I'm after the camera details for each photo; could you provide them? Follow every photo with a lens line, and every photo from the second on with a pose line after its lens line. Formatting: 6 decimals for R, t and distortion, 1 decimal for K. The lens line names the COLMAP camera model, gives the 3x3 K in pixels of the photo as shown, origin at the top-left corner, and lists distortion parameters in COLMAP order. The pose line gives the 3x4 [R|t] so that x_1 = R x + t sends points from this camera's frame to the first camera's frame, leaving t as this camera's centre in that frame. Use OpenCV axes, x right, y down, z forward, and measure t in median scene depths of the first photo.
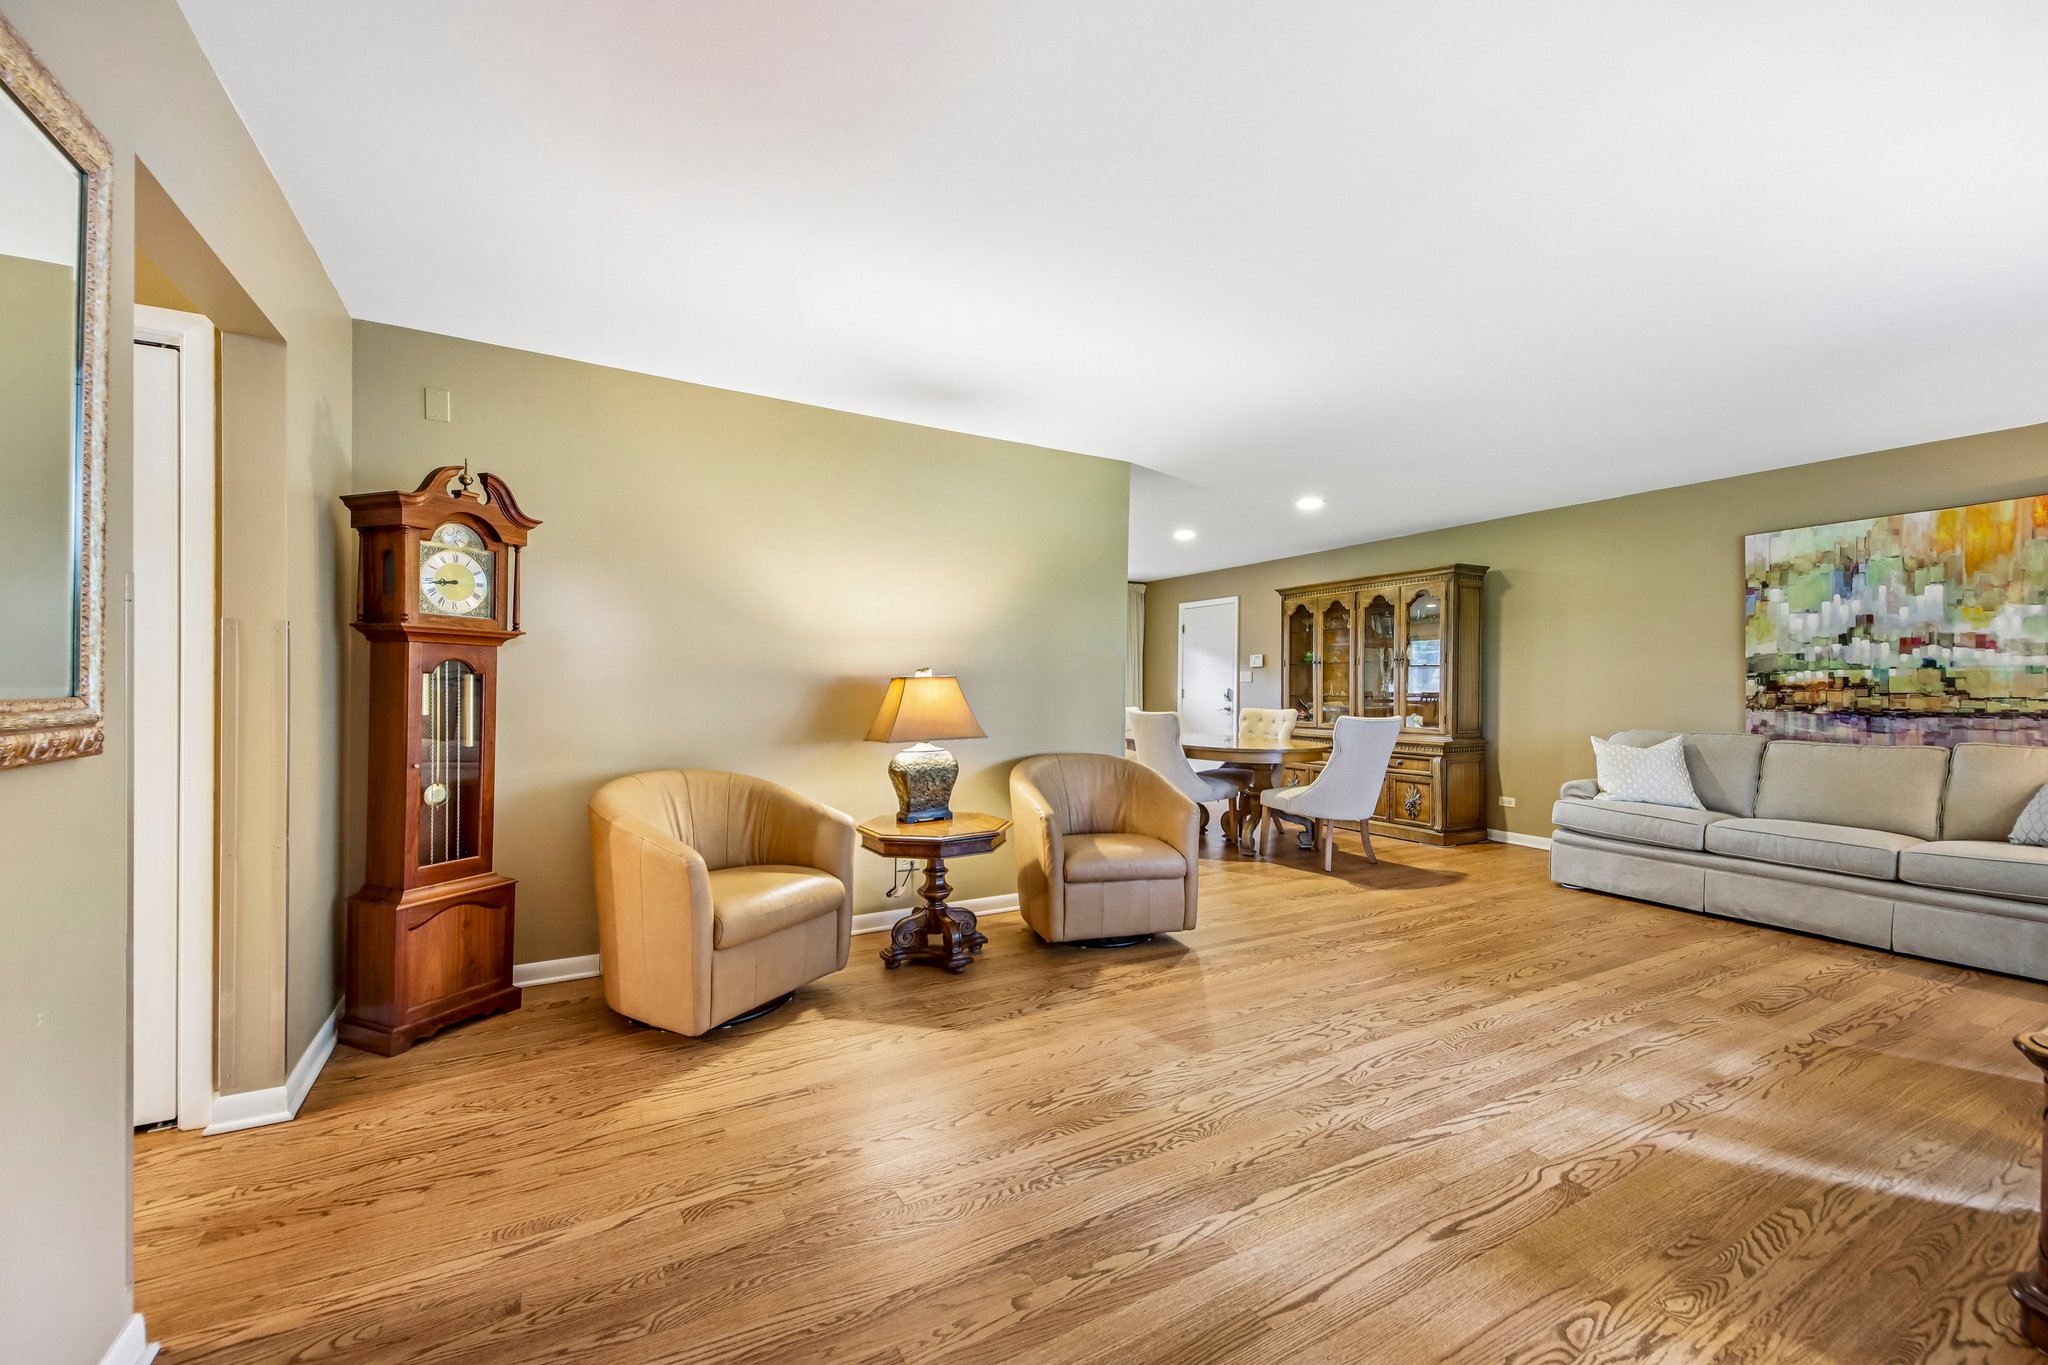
lens RADIAL K [[825.4, 0, 1002.2], [0, 825.4, 710.7], [0, 0, 1]] dist [0.053756, -0.024093]
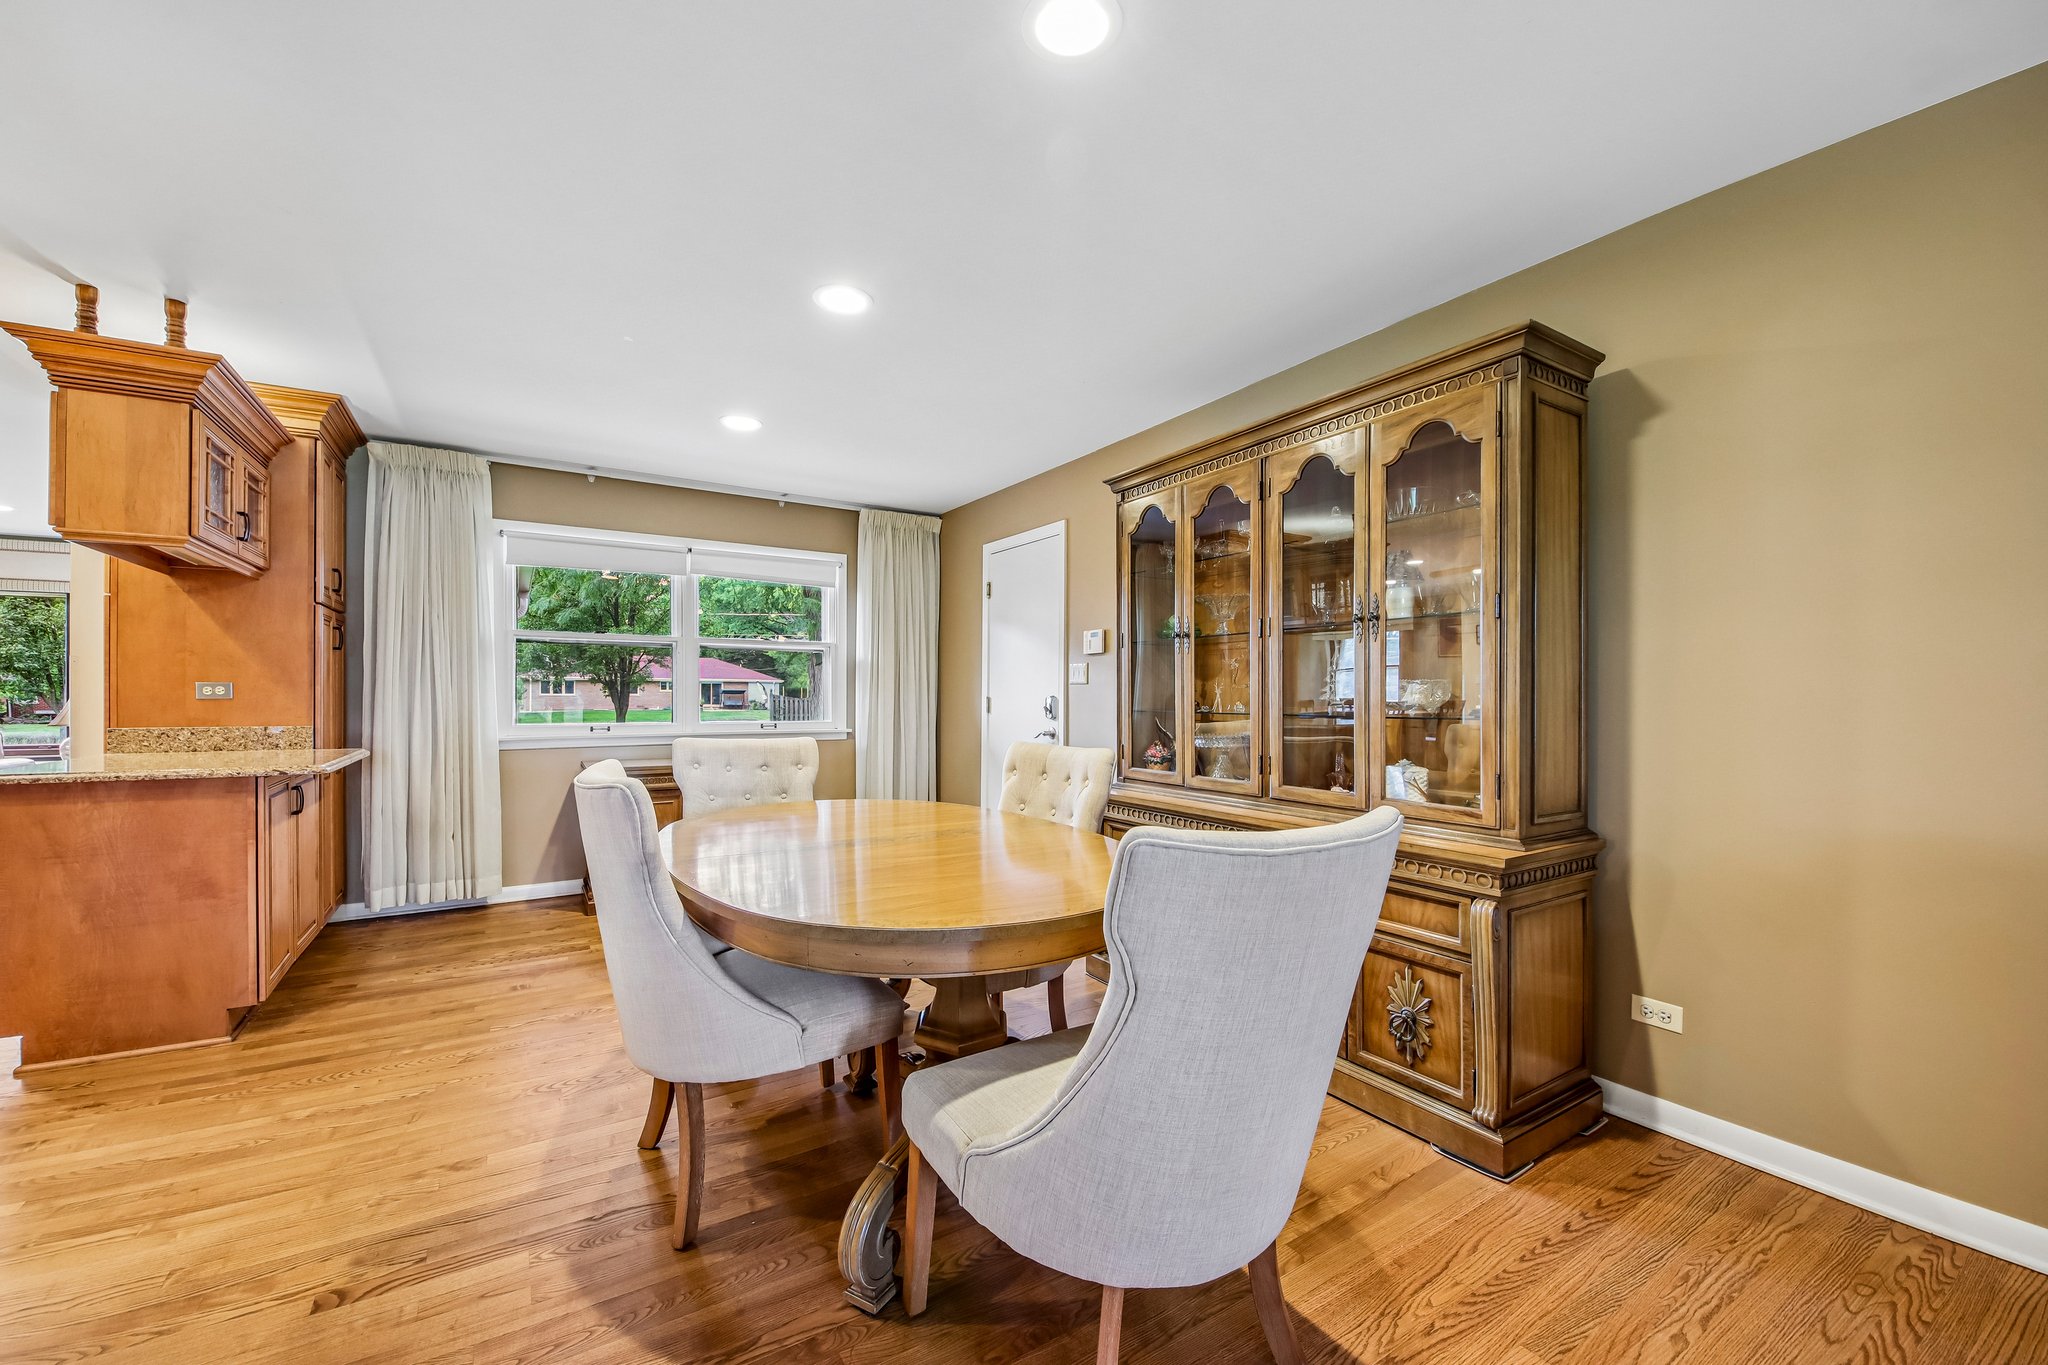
lens RADIAL K [[789.0, 0, 1062.4], [0, 789.0, 701.8], [0, 0, 1]] dist [0.000343, -0.007472]
pose [[0.994340, -0.000408, 0.106246, 0.317718], [0.002473, 0.999811, -0.019300, -0.018178], [-0.106218, 0.019454, 0.994153, 0.698310]]
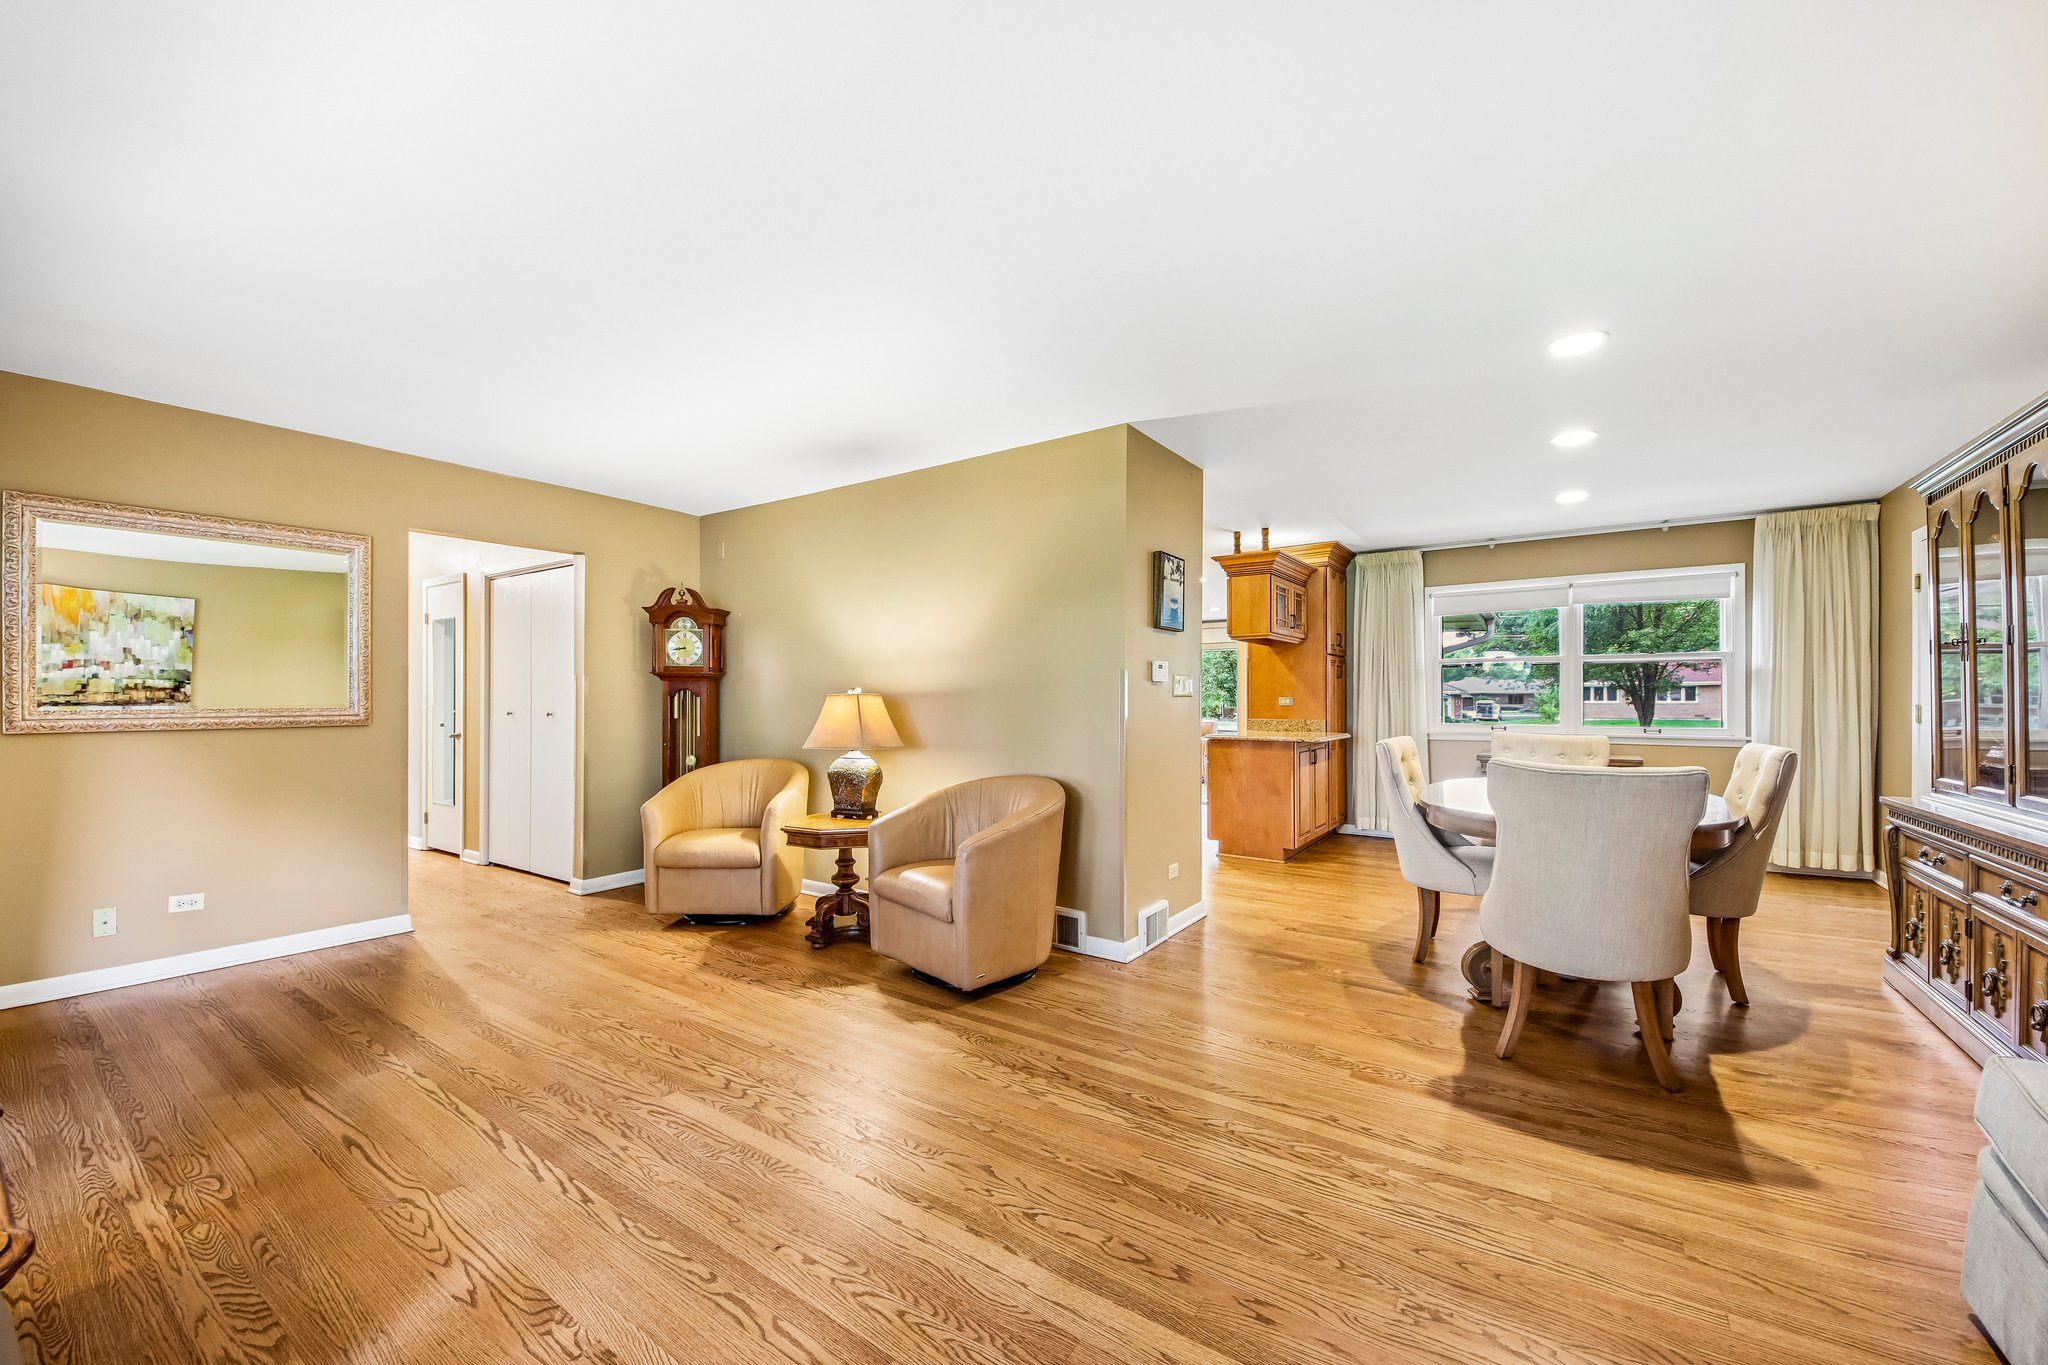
lens RADIAL K [[808.8, 0, 951.0], [0, 808.8, 695.9], [0, 0, 1]] dist [0.012291, -0.014852]
pose [[0.401535, -0.010977, -0.915778, 0.633487], [-0.022271, 0.999515, -0.021746, -0.010448], [0.915573, 0.029127, 0.401095, 0.421090]]
